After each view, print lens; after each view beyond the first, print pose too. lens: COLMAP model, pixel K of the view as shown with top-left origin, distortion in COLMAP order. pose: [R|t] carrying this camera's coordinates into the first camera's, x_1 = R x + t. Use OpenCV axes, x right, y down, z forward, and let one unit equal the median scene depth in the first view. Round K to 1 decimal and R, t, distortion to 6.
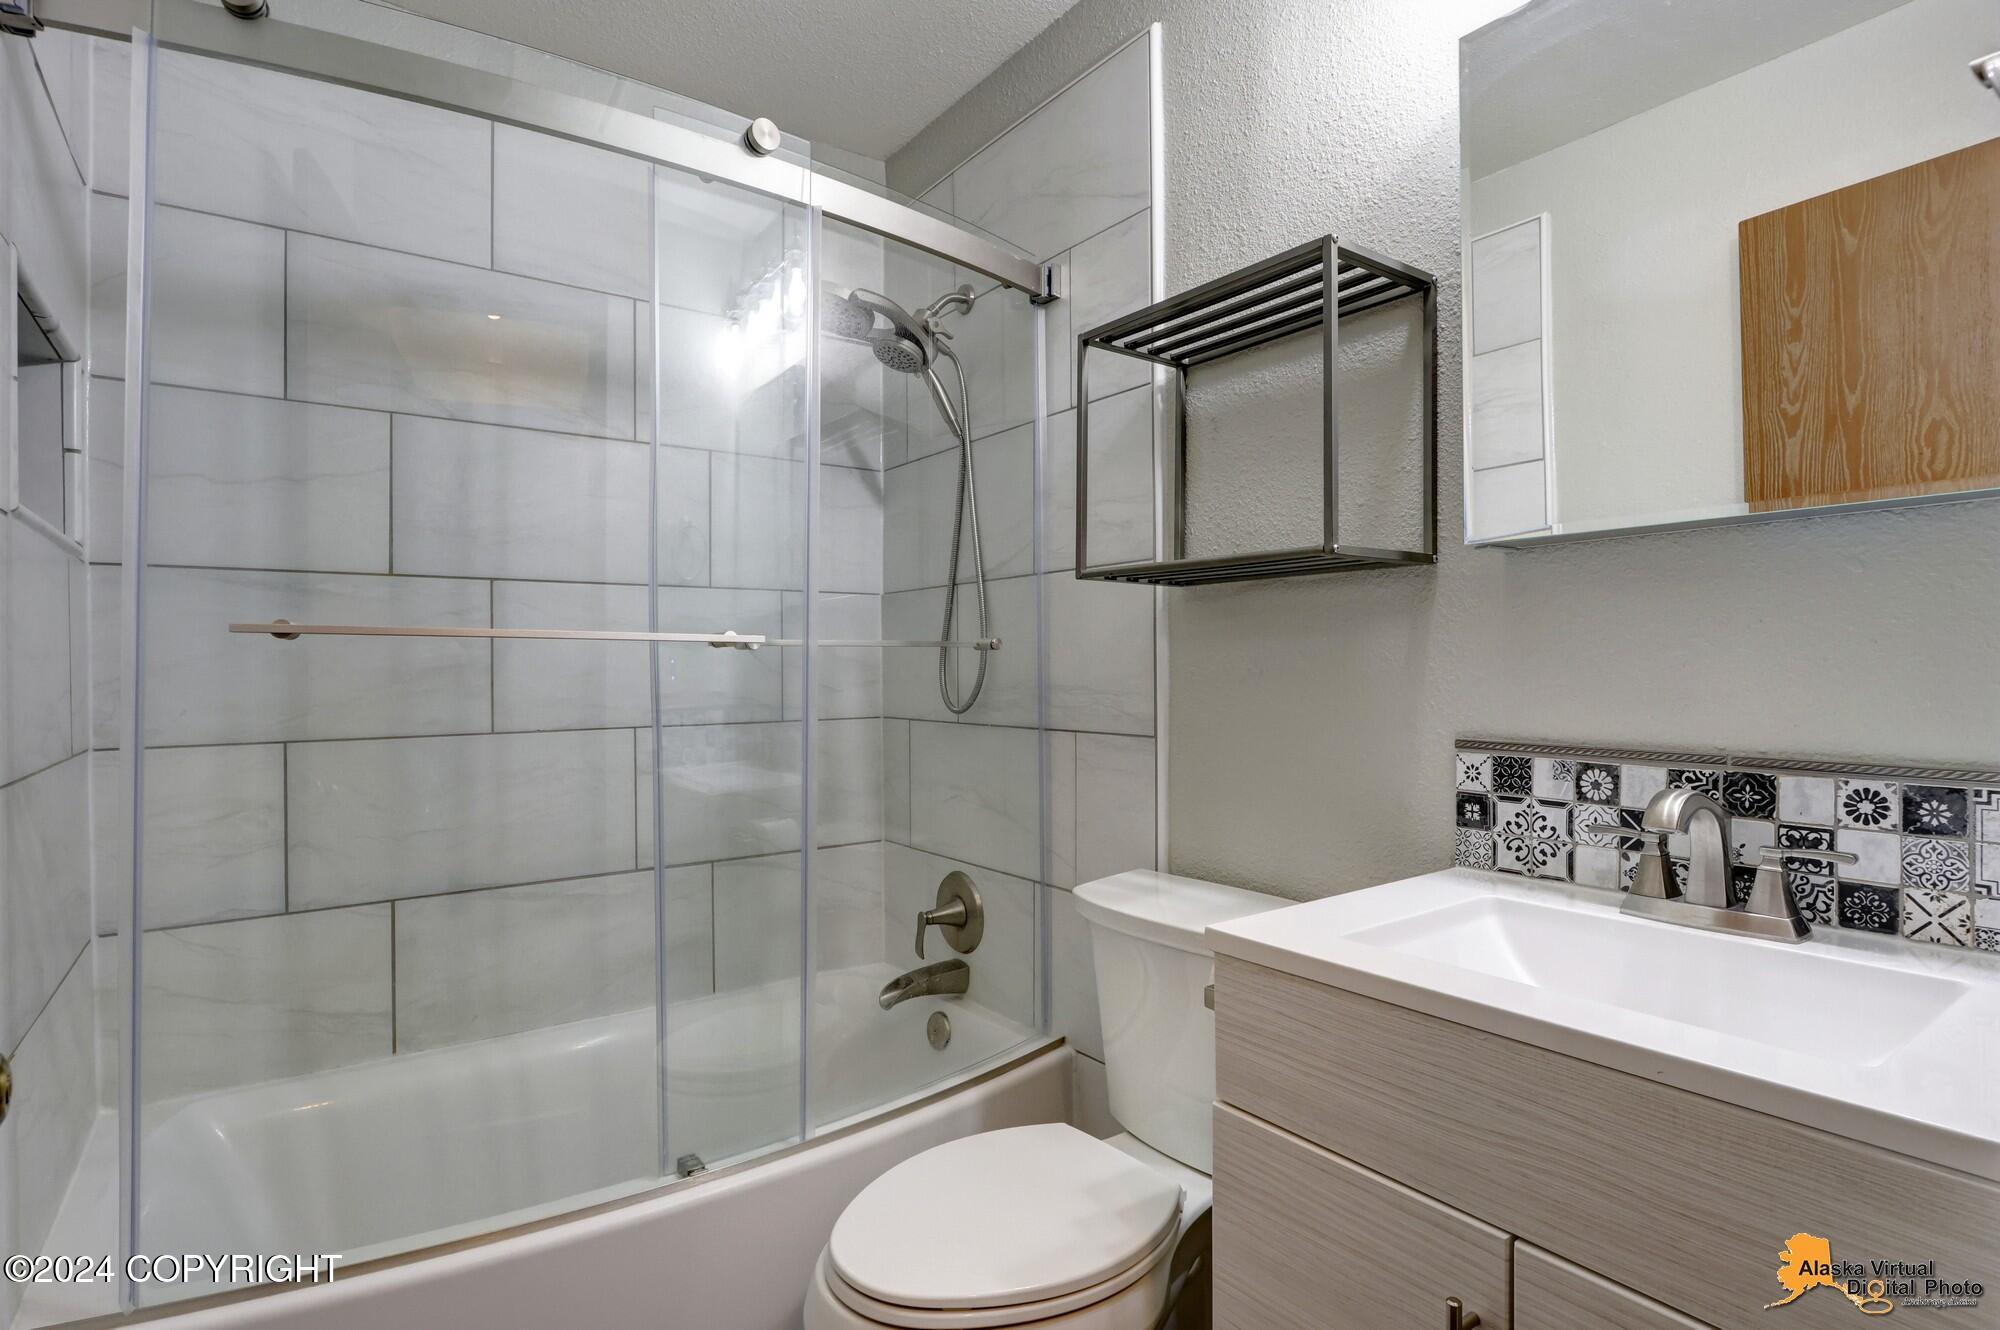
lens RADIAL K [[988.0, 0, 1003.6], [0, 988.0, 660.1], [0, 0, 1]] dist [-0.005659, 0.000203]
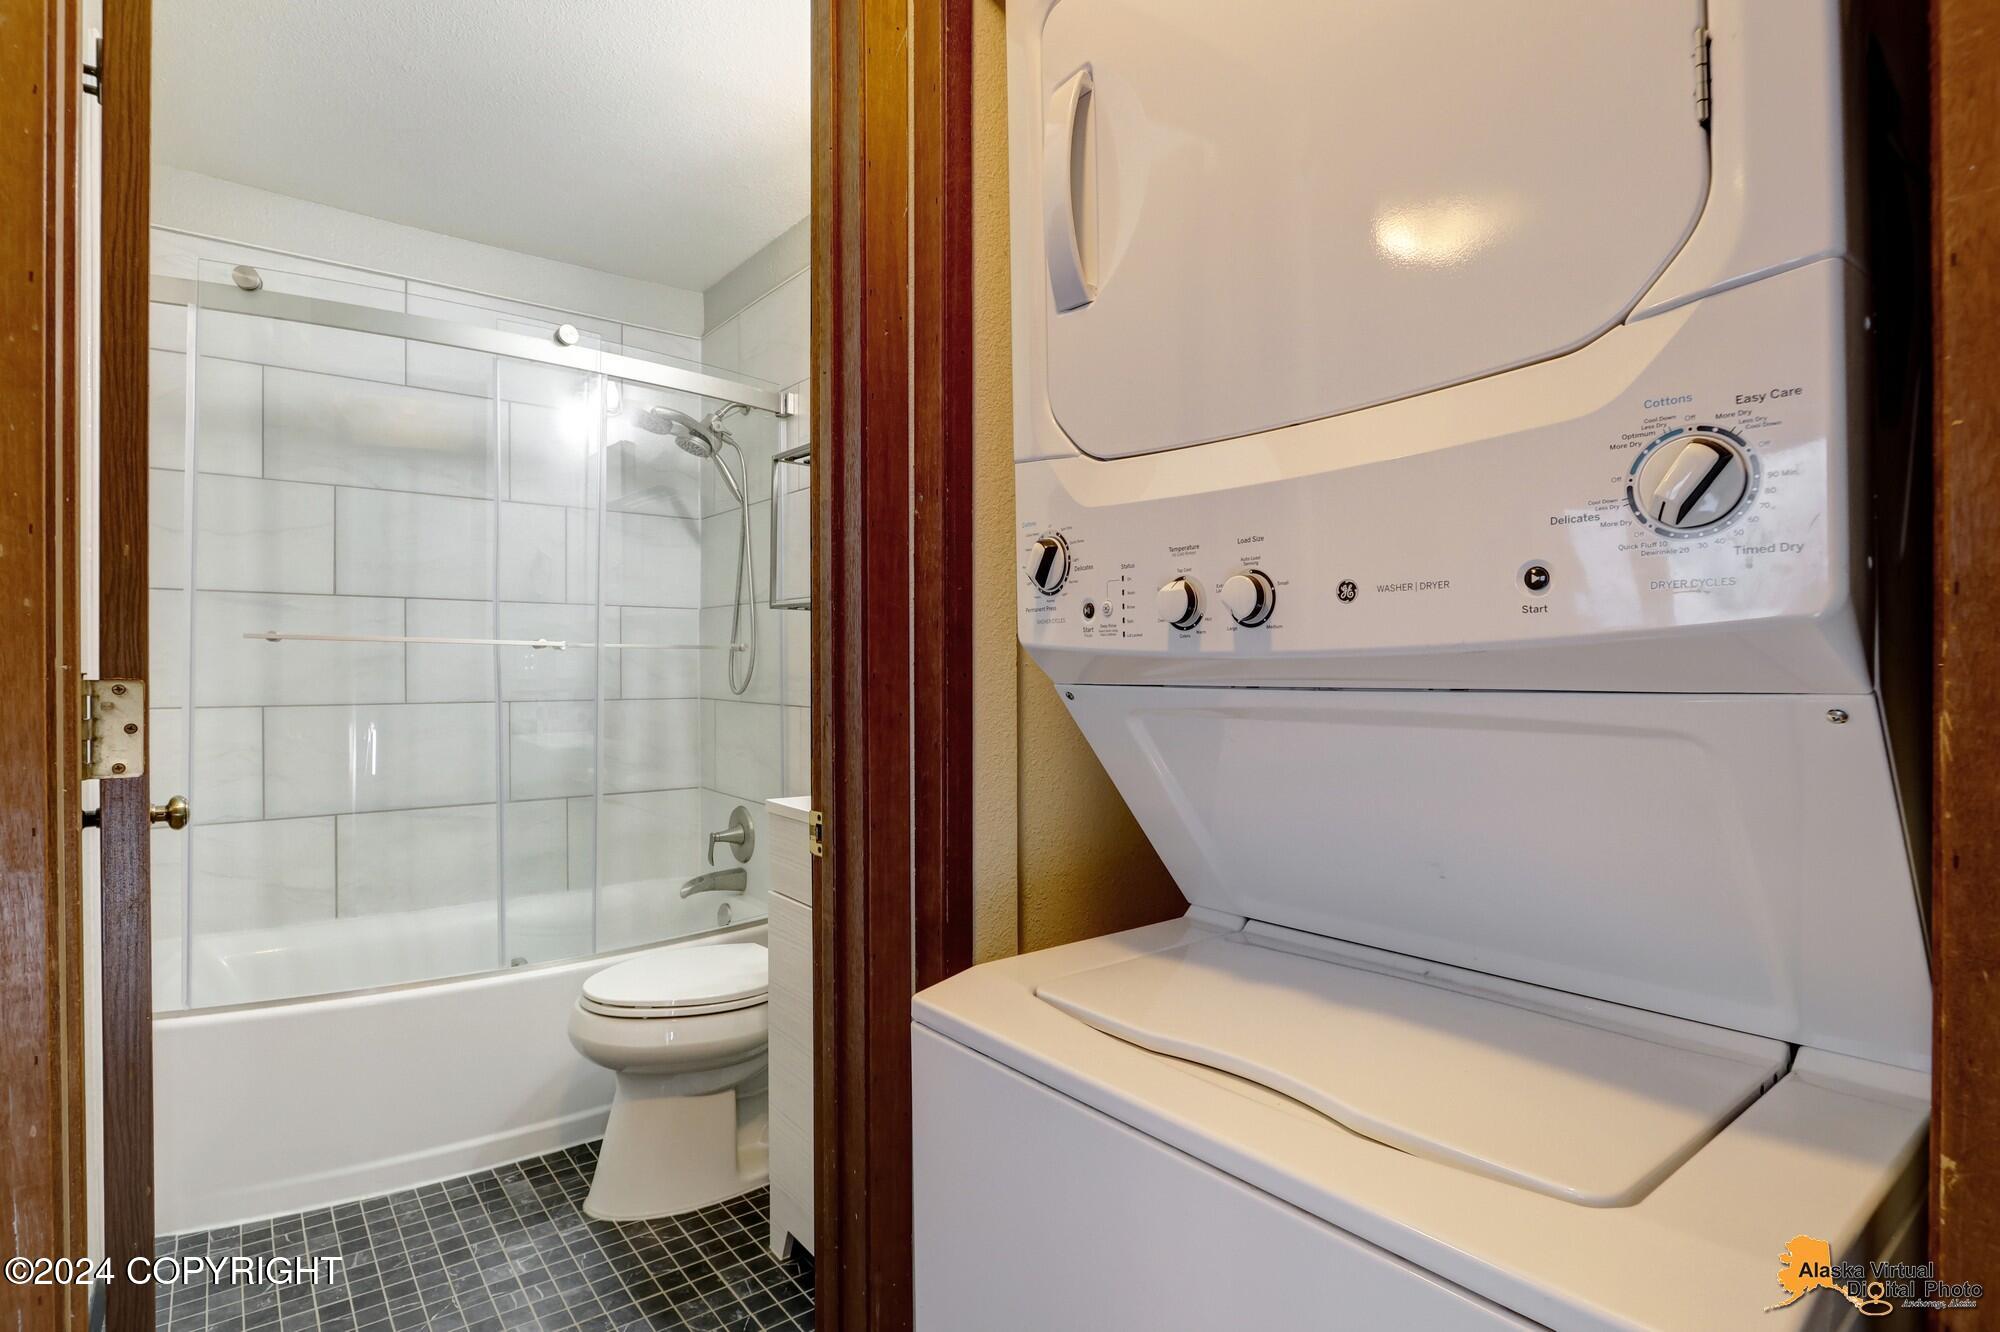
lens RADIAL K [[988.0, 0, 995.4], [0, 988.0, 672.5], [0, 0, 1]] dist [-0.005659, 0.000203]
pose [[0.999439, 0.013320, 0.030716, 0.306691], [-0.013858, 0.999753, 0.017373, -0.008798], [-0.030477, -0.017789, 0.999377, -0.481751]]
